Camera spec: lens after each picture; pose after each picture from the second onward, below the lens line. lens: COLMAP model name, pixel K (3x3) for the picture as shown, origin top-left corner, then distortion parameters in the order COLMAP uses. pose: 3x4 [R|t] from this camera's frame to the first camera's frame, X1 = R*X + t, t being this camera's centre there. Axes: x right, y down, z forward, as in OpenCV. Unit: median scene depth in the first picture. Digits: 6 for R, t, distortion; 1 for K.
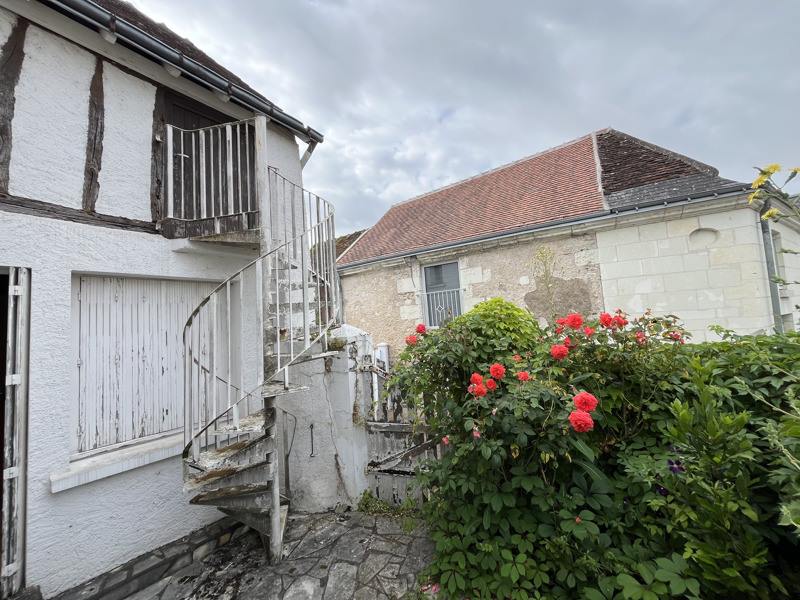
lens RADIAL K [[324.2, 0, 399.2], [0, 324.2, 300.6], [0, 0, 1]] dist [-0.001764, -0.000133]
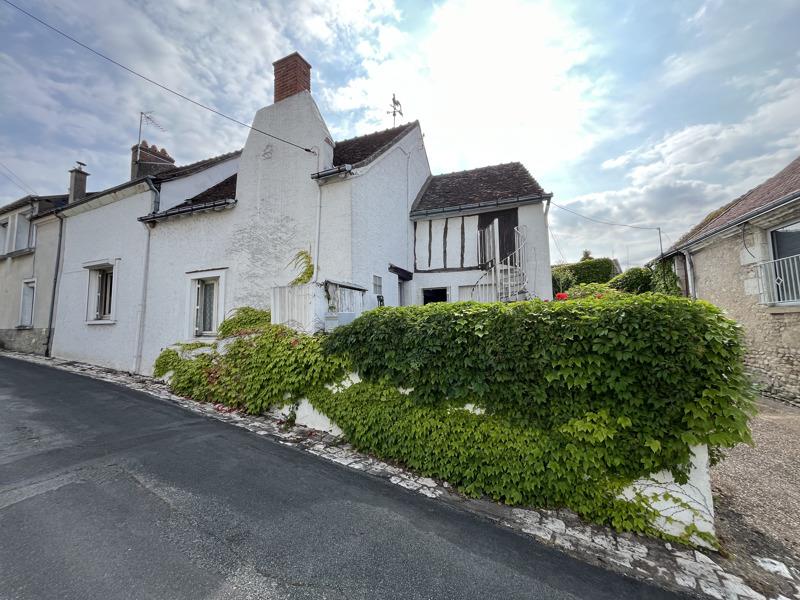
lens RADIAL K [[324.2, 0, 401.6], [0, 324.2, 296.1], [0, 0, 1]] dist [-0.001764, -0.000133]
pose [[0.253028, -0.029275, -0.967016, 1.757995], [0.075487, 0.997092, -0.010433, 0.000298], [0.964509, -0.070358, 0.254502, -0.381889]]
